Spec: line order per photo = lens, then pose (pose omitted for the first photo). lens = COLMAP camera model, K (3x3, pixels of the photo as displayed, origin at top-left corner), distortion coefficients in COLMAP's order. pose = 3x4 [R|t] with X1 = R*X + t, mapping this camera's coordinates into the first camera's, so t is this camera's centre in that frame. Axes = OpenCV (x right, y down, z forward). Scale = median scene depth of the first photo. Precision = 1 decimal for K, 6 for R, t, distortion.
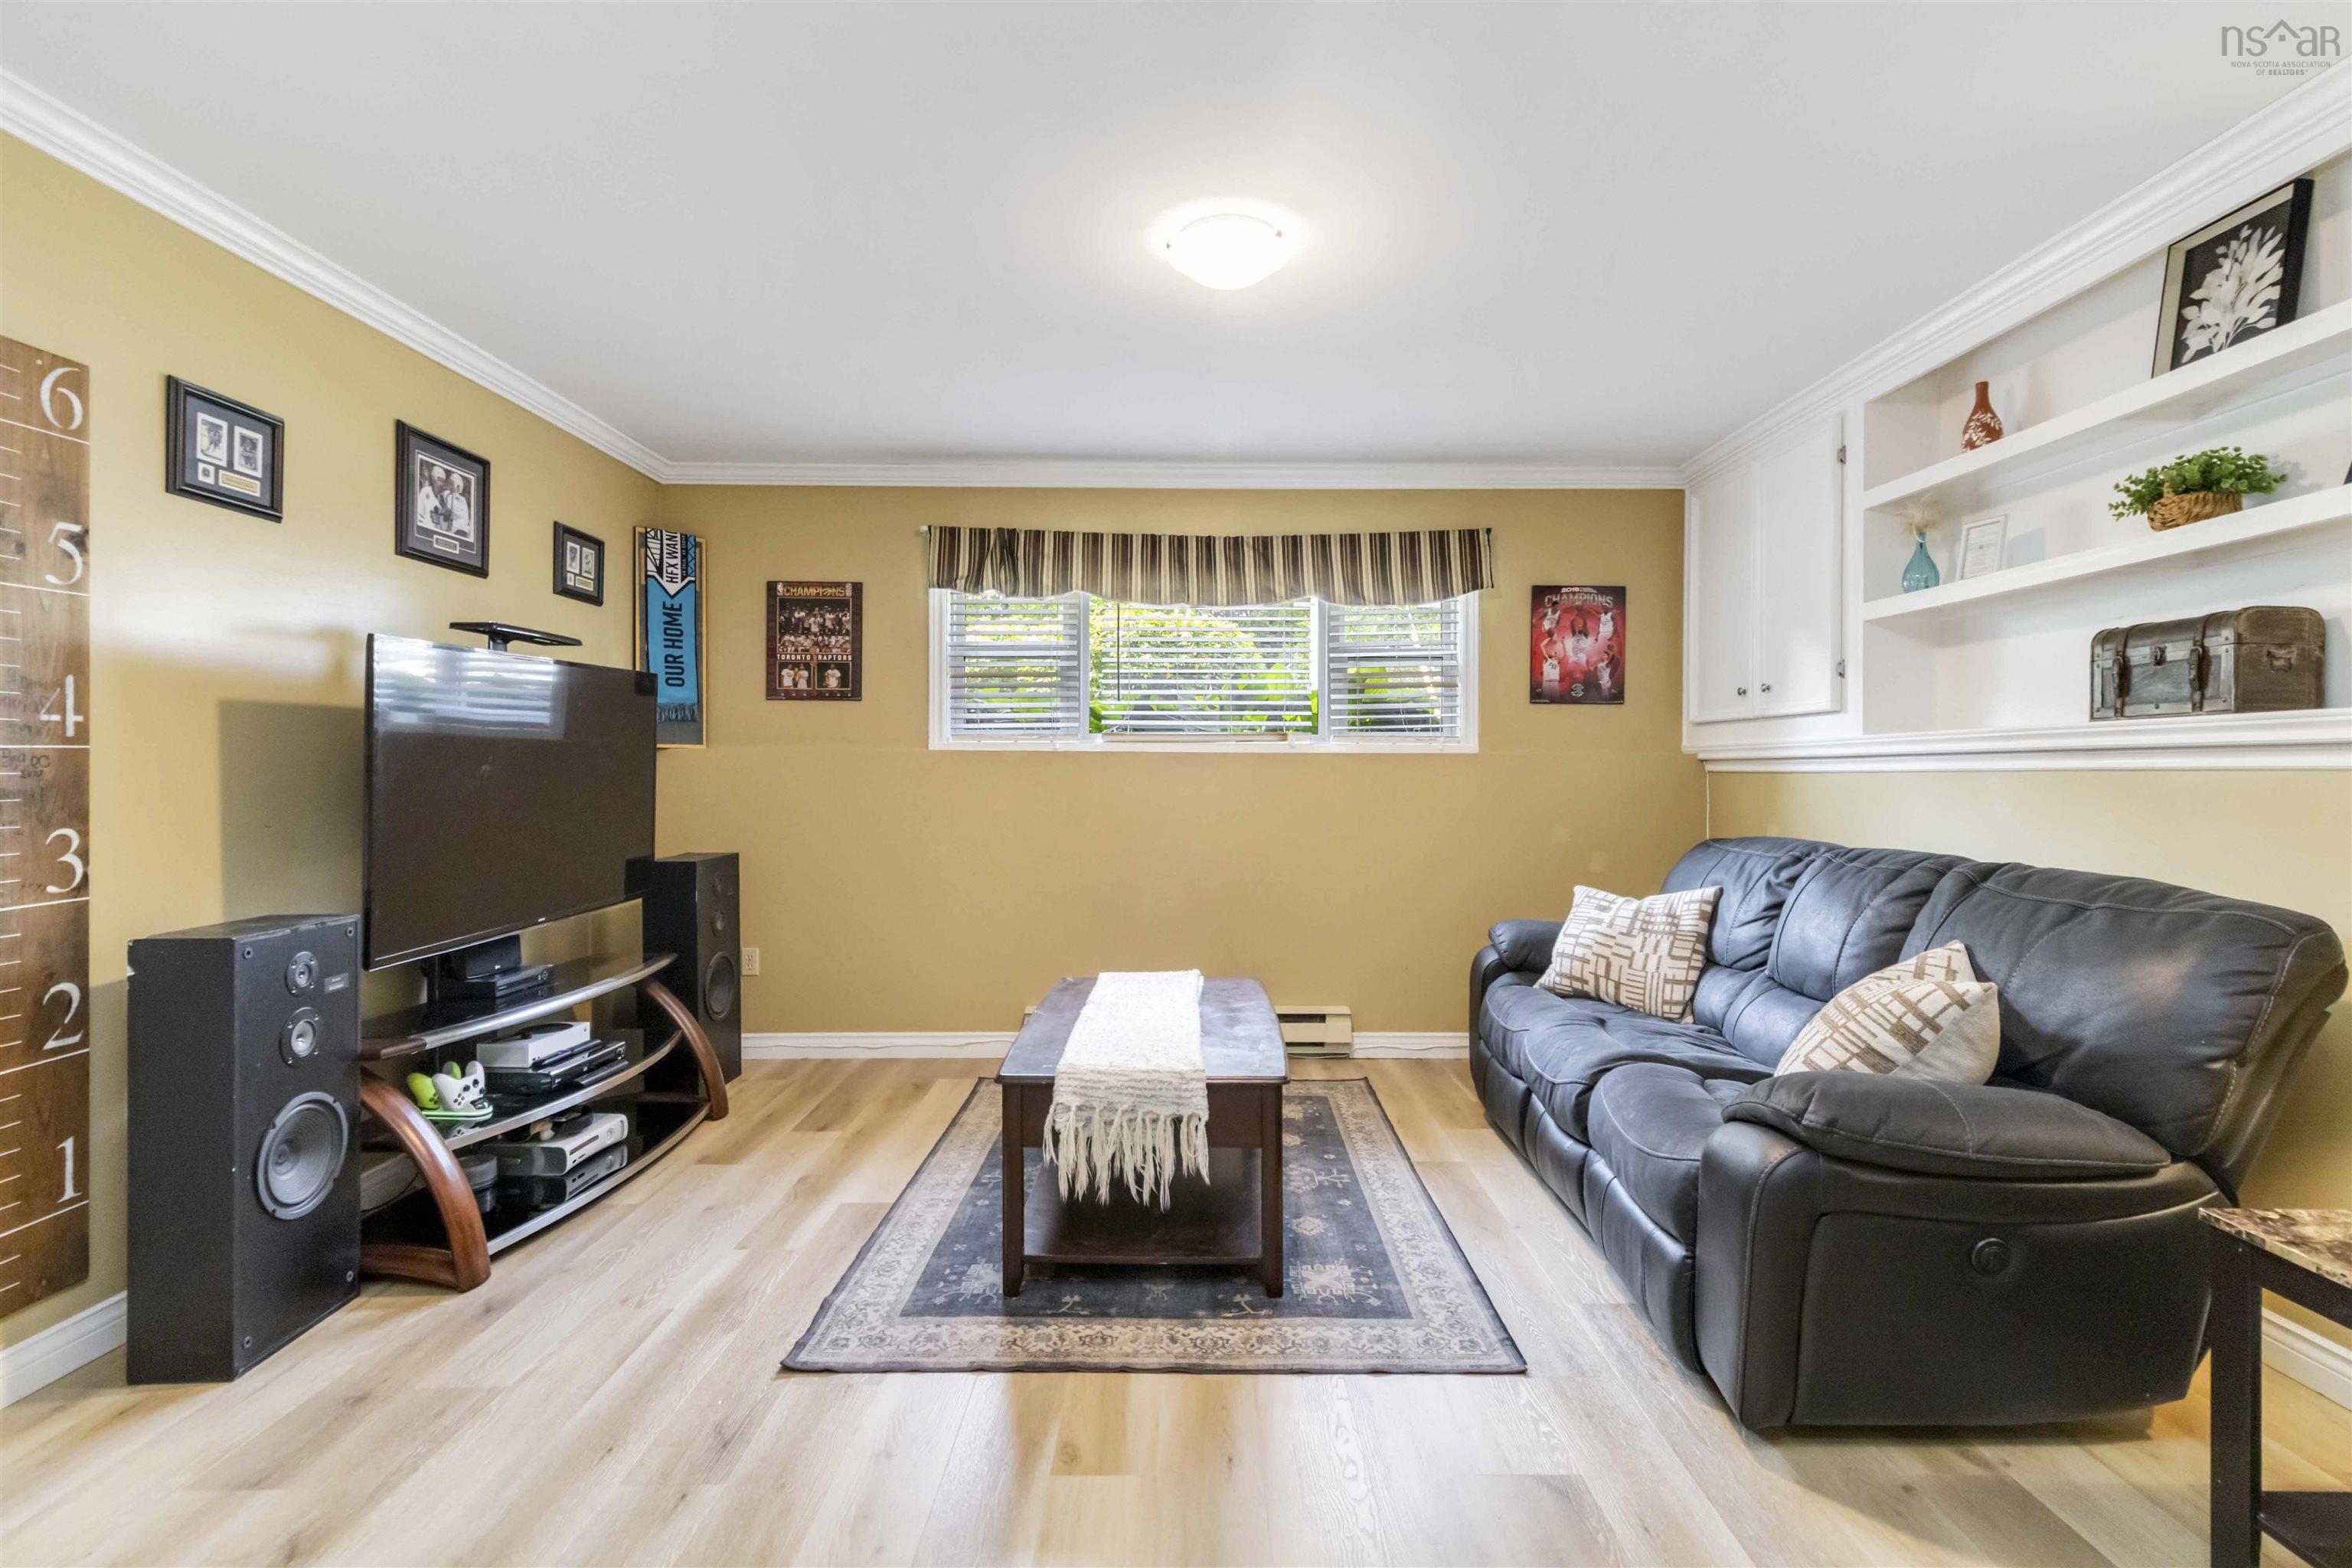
lens RADIAL K [[1122.3, 0, 1204.0], [0, 1122.3, 768.0], [0, 0, 1]] dist [-0.000762, 0.003935]
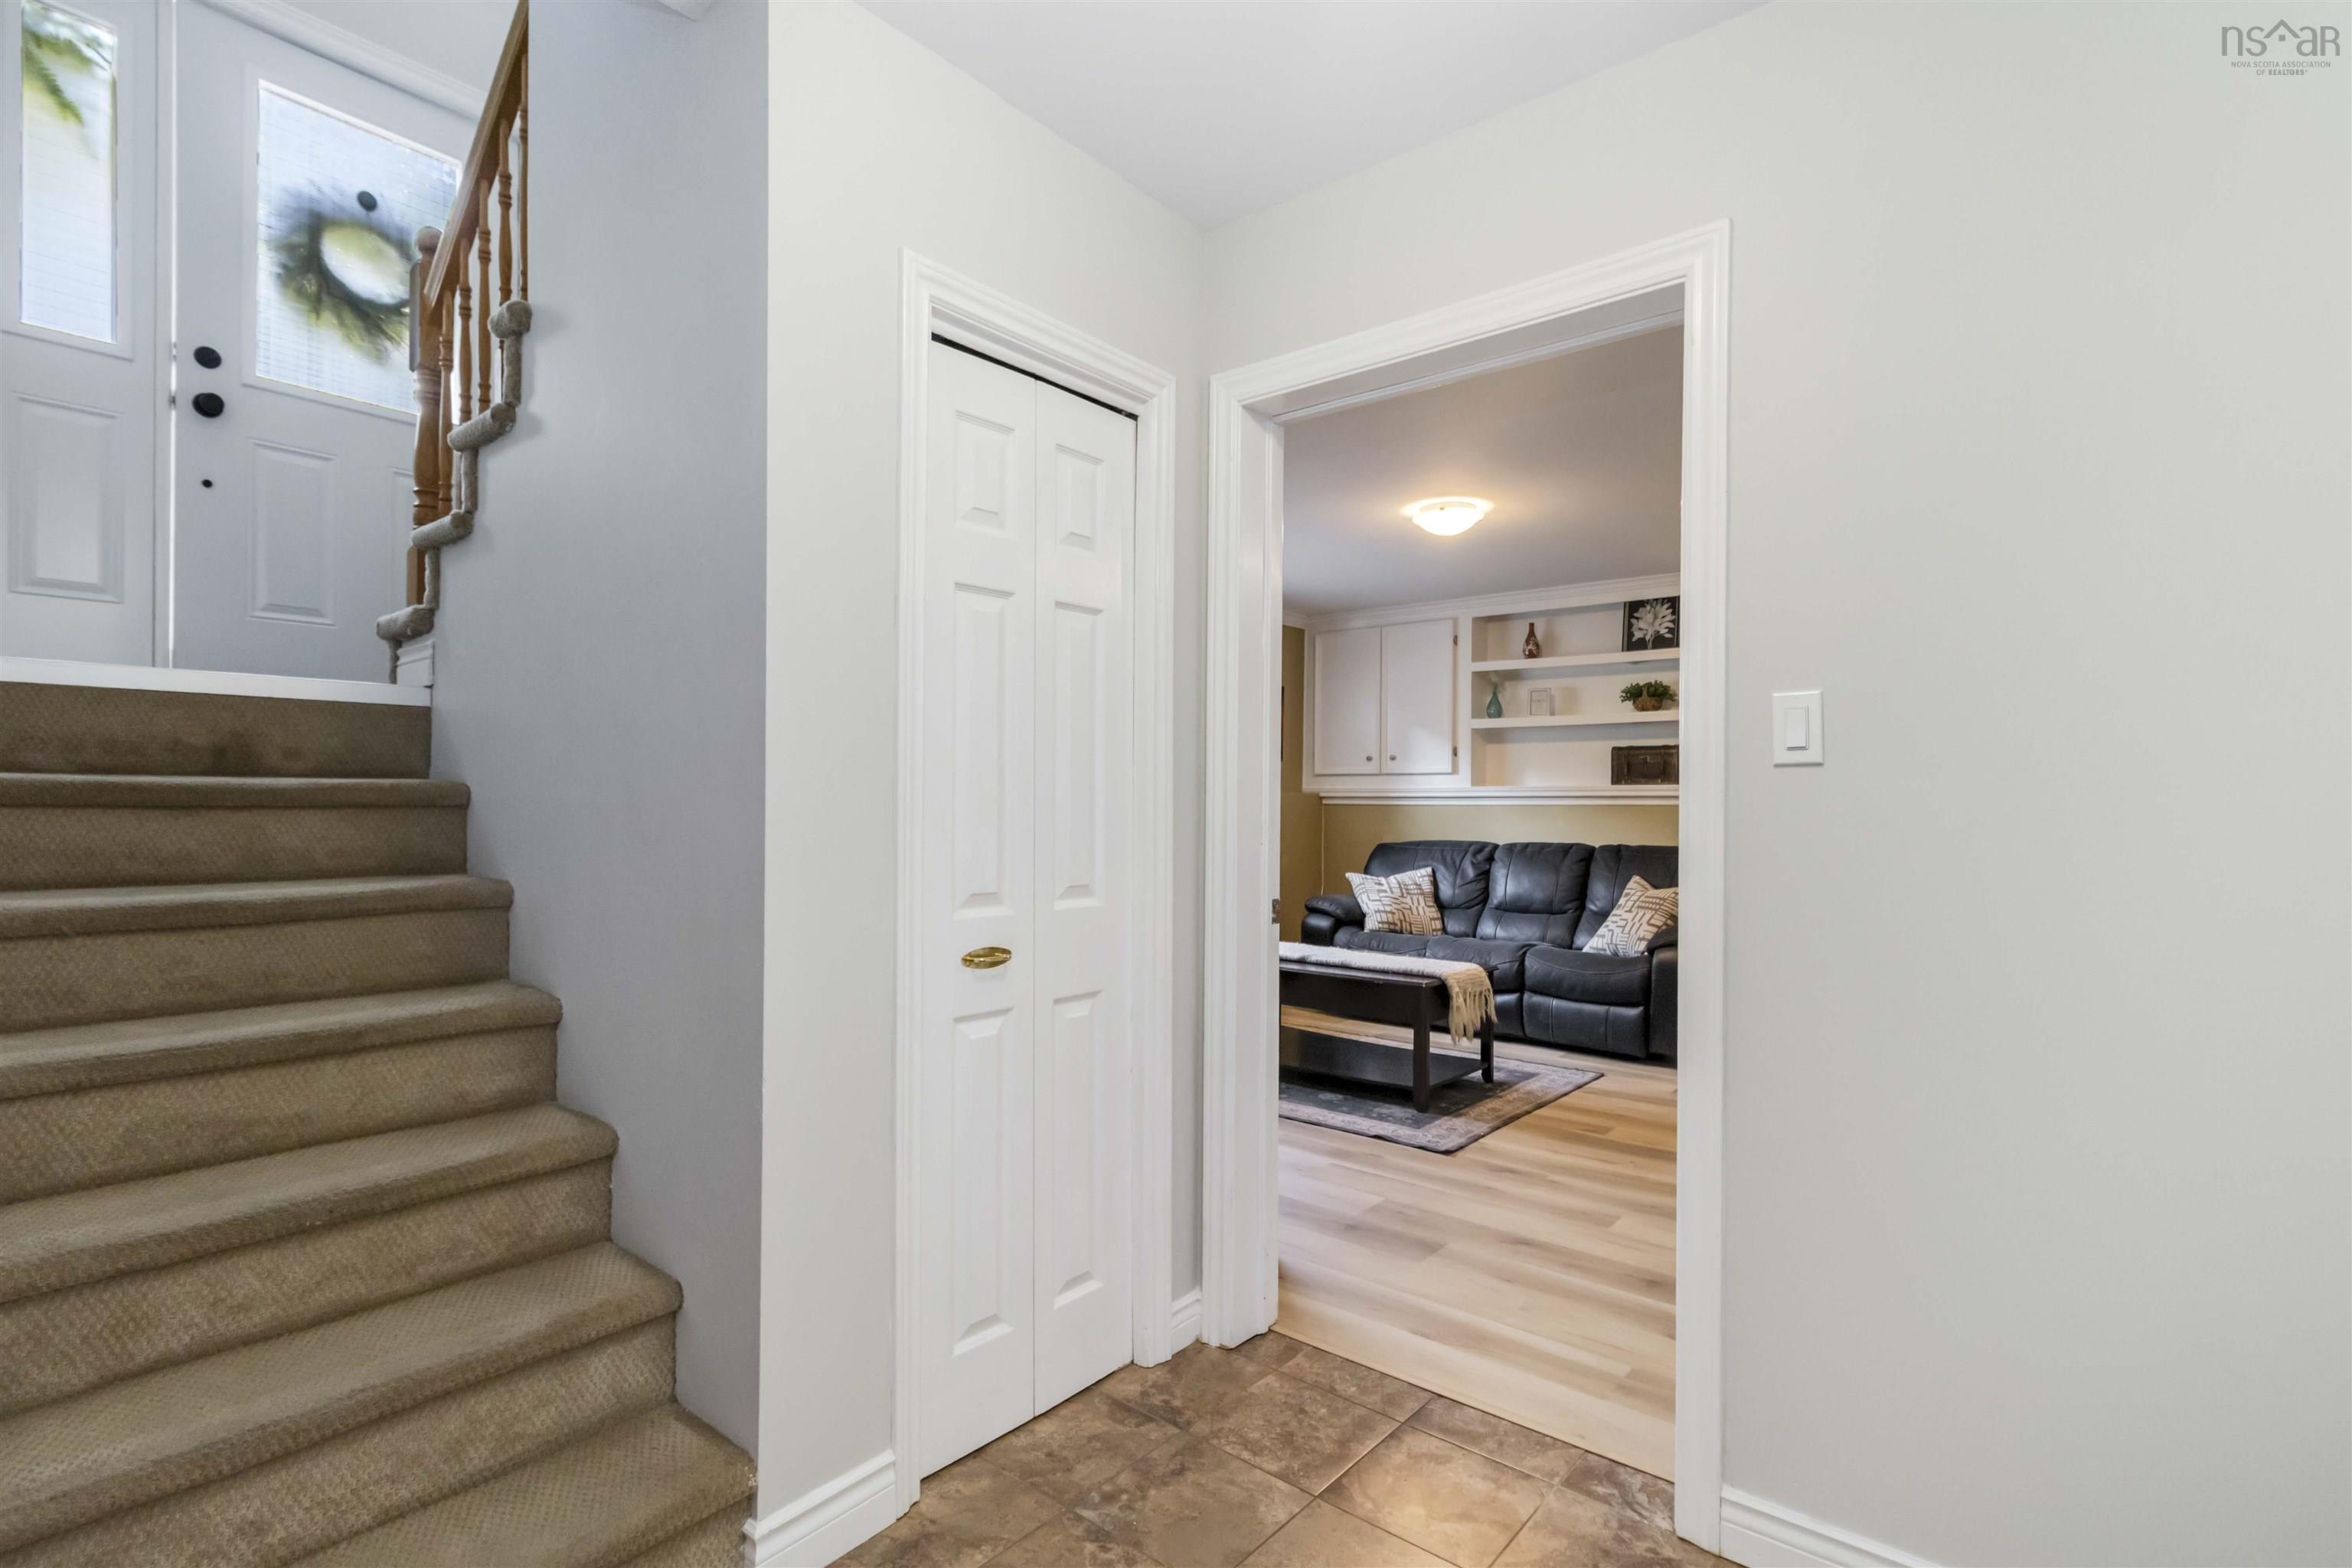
lens RADIAL K [[1122.3, 0, 1173.9], [0, 1122.3, 795.9], [0, 0, 1]] dist [-0.000762, 0.003935]
pose [[0.642628, 0.007965, 0.766137, -1.642369], [-0.009034, 0.999955, -0.002818, -0.004154], [-0.766125, -0.005111, 0.642672, 0.181541]]
